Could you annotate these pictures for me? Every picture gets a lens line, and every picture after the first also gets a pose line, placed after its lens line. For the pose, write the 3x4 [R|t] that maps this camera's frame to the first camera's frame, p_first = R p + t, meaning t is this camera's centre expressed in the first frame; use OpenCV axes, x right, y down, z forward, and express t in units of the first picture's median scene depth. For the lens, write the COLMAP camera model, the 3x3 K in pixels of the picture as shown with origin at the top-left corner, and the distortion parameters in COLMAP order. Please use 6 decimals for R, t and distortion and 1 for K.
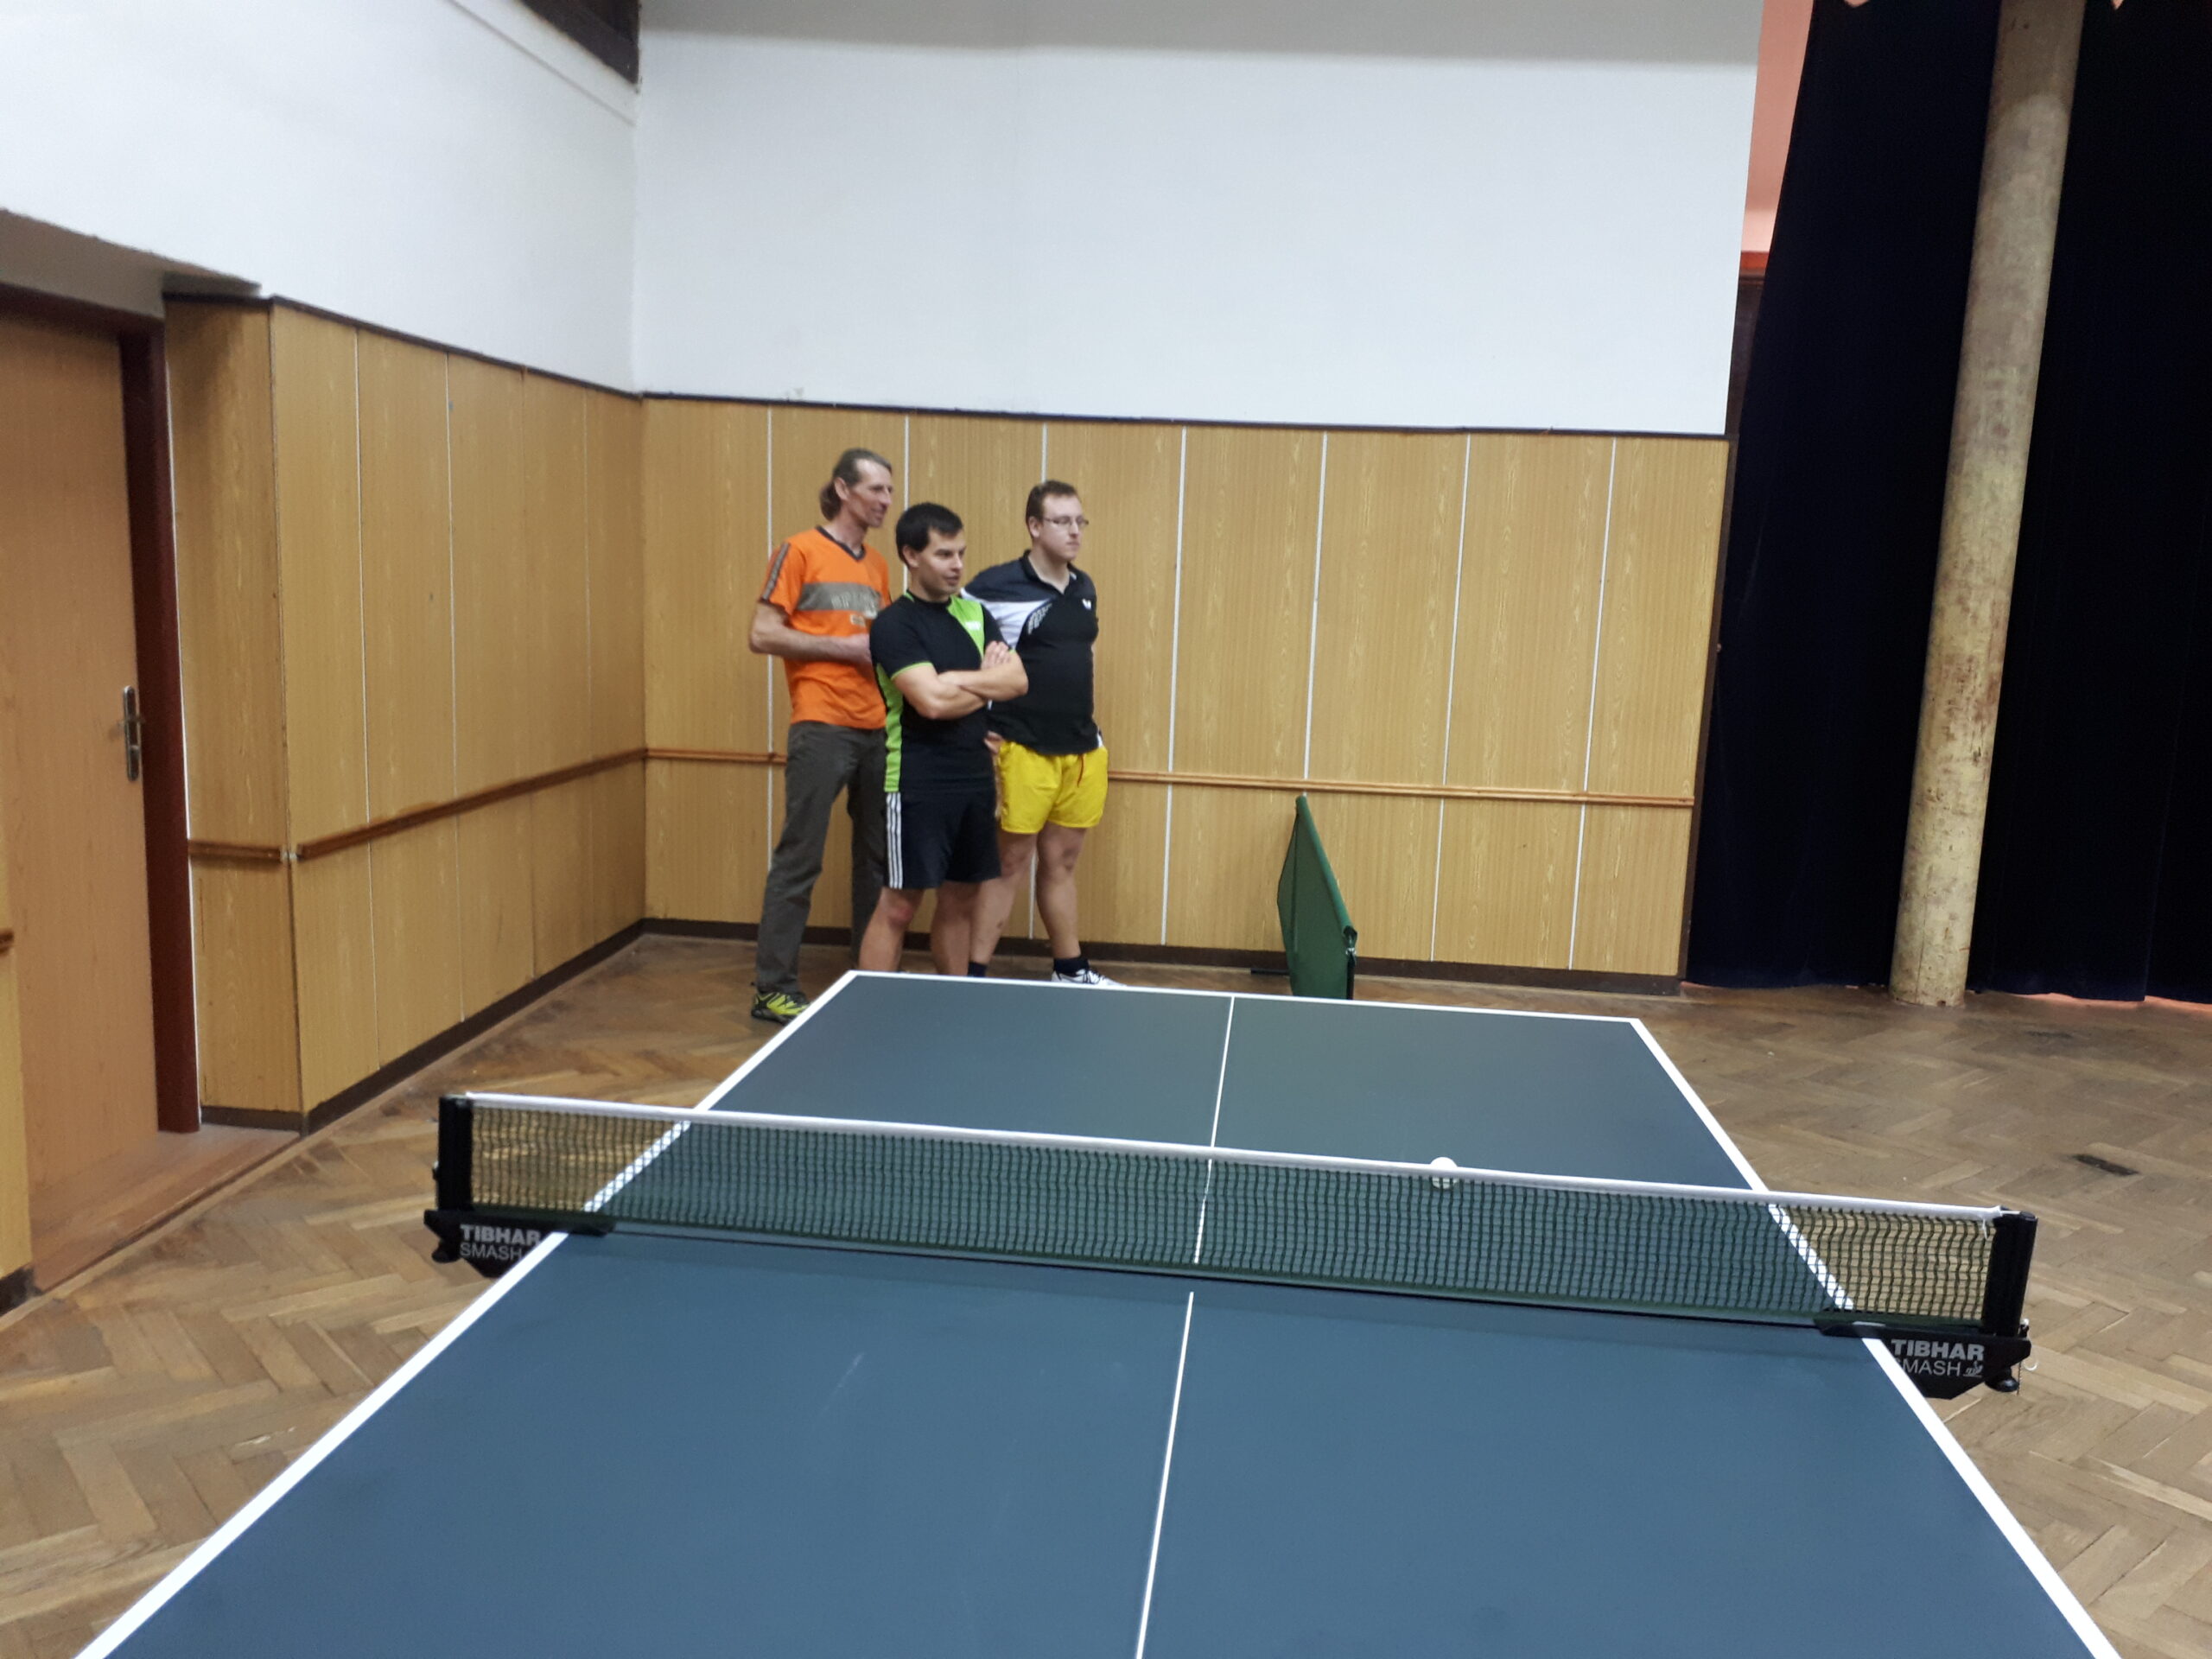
lens RADIAL K [[1757.8, 0, 1106.6], [0, 1757.8, 833.8], [0, 0, 1]] dist [-0.003878, -0.000401]
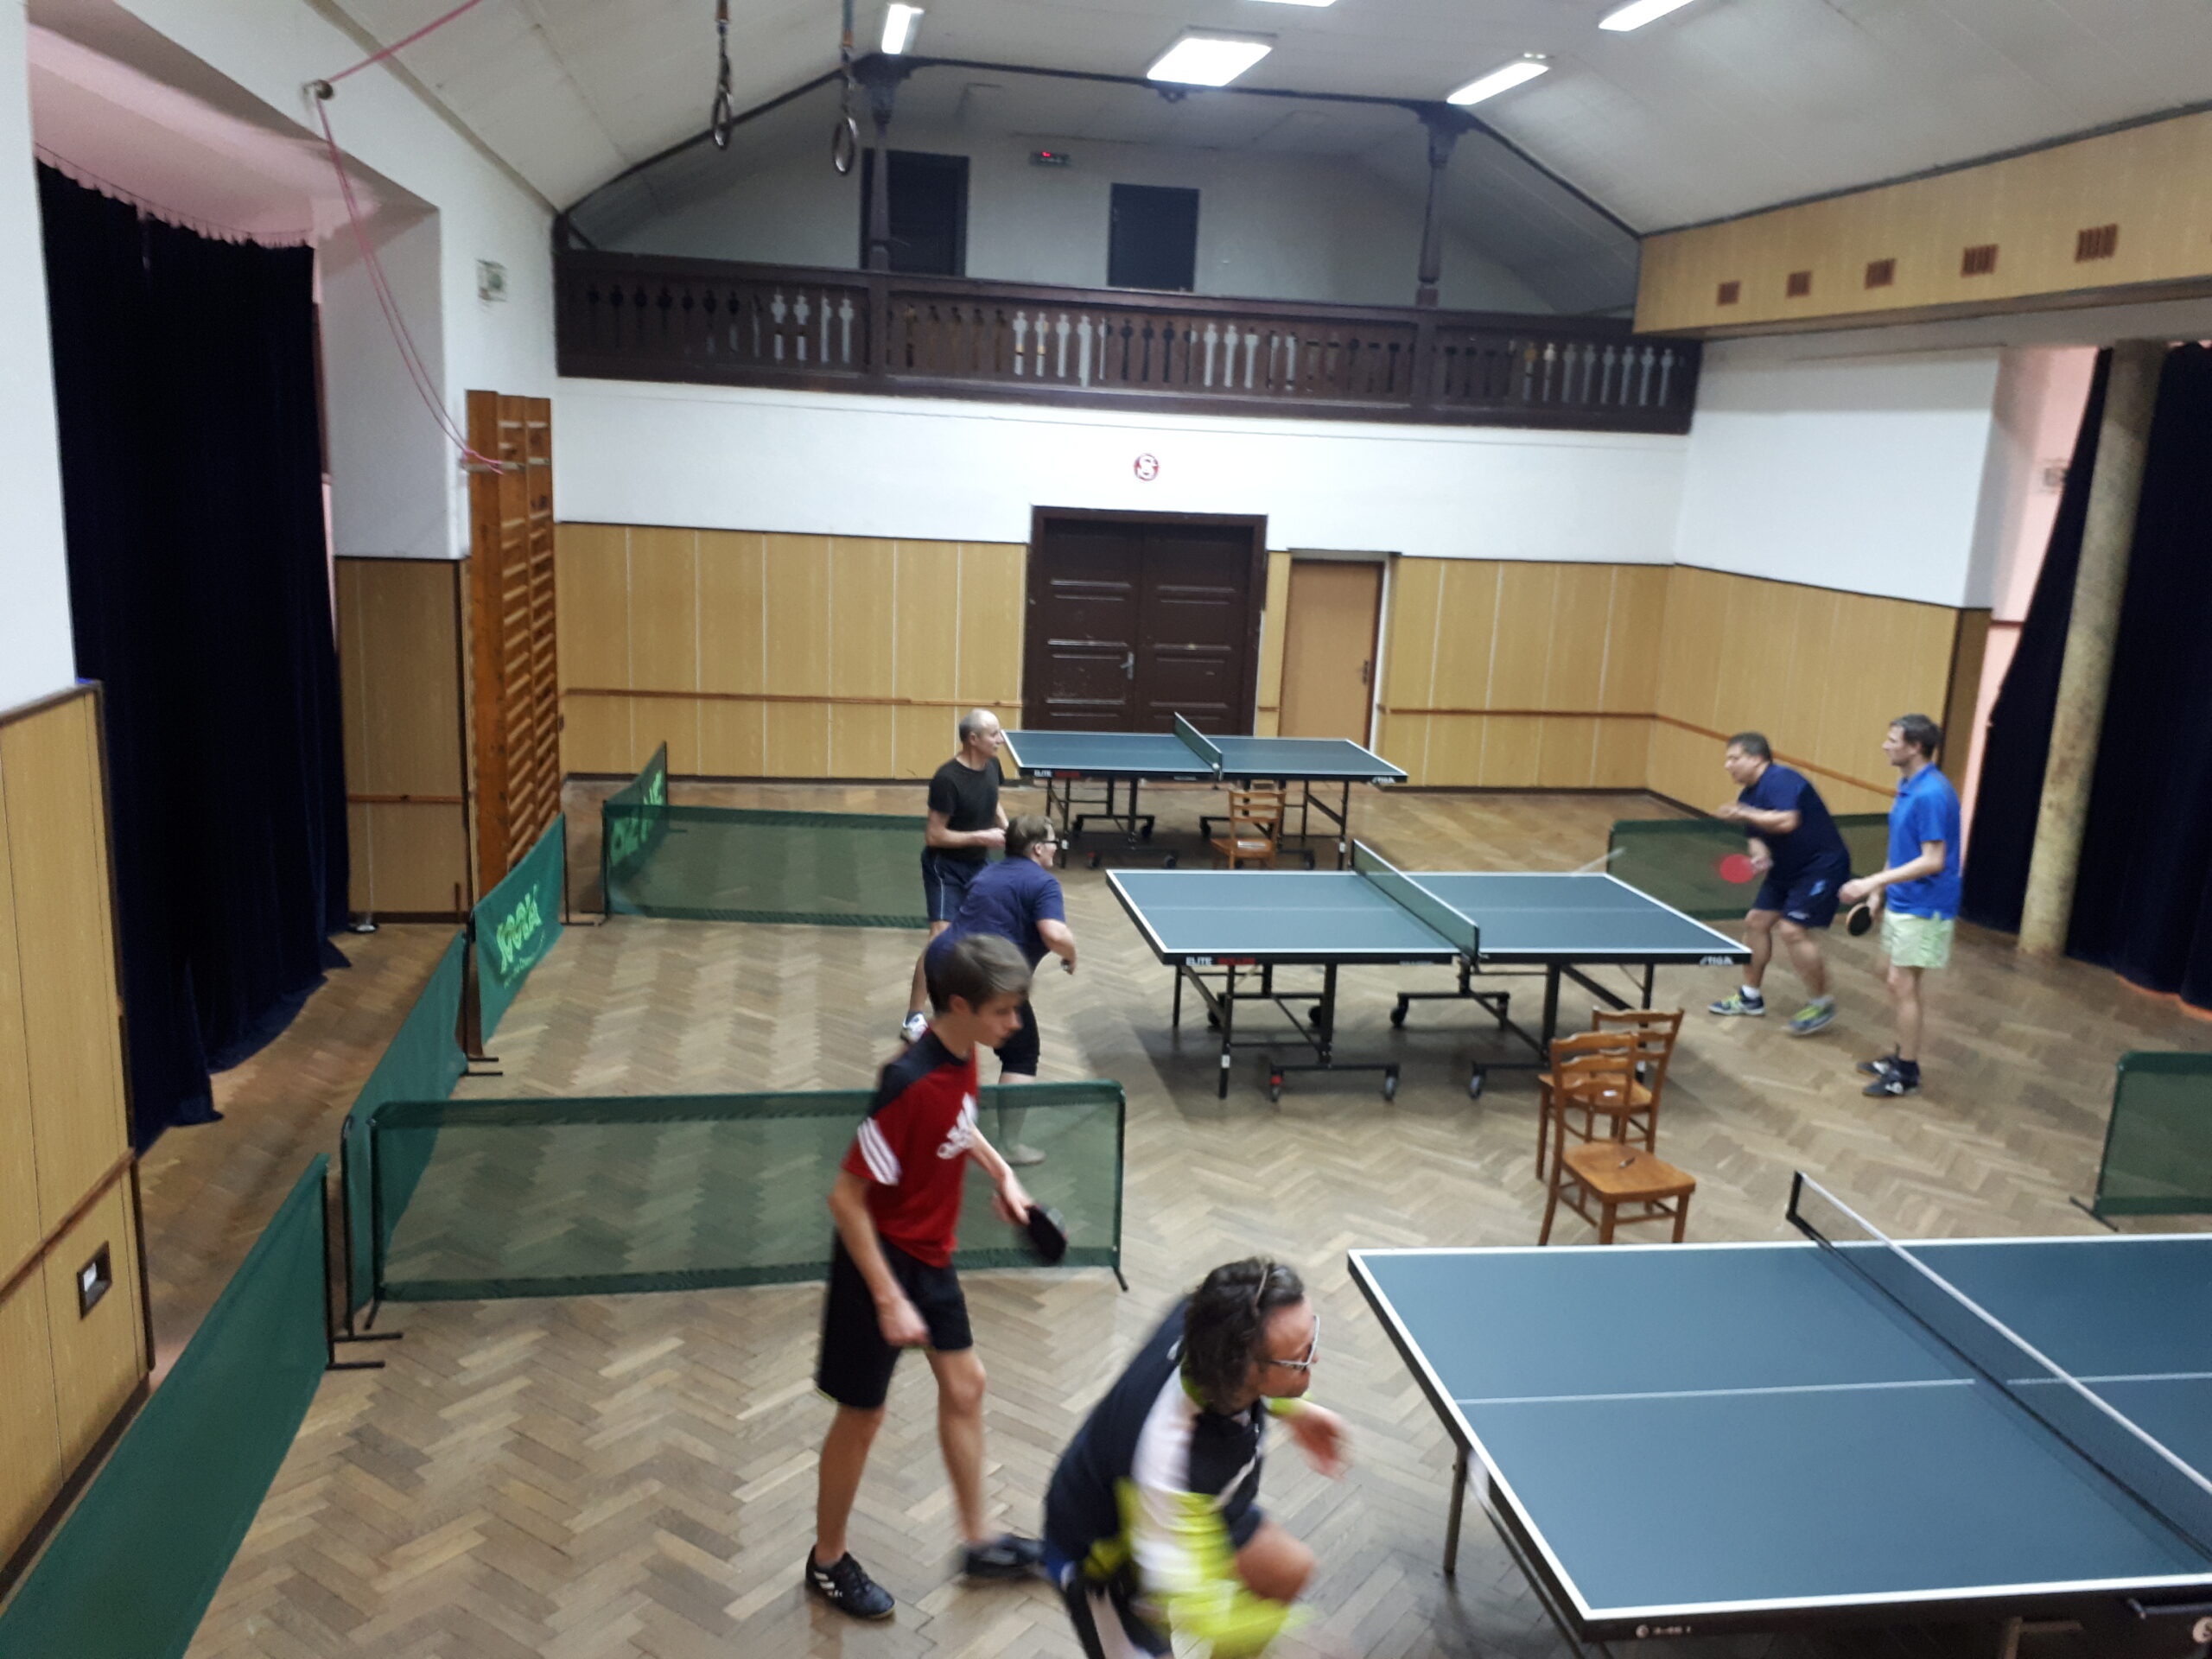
lens RADIAL K [[1751.3, 0, 1109.5], [0, 1751.3, 832.1], [0, 0, 1]] dist [0.002373, -0.004807]
pose [[0.259539, 0.172109, -0.950273, 2.950662], [-0.180400, 0.975311, 0.127373, -0.099851], [0.948734, 0.138371, 0.284179, -0.542061]]
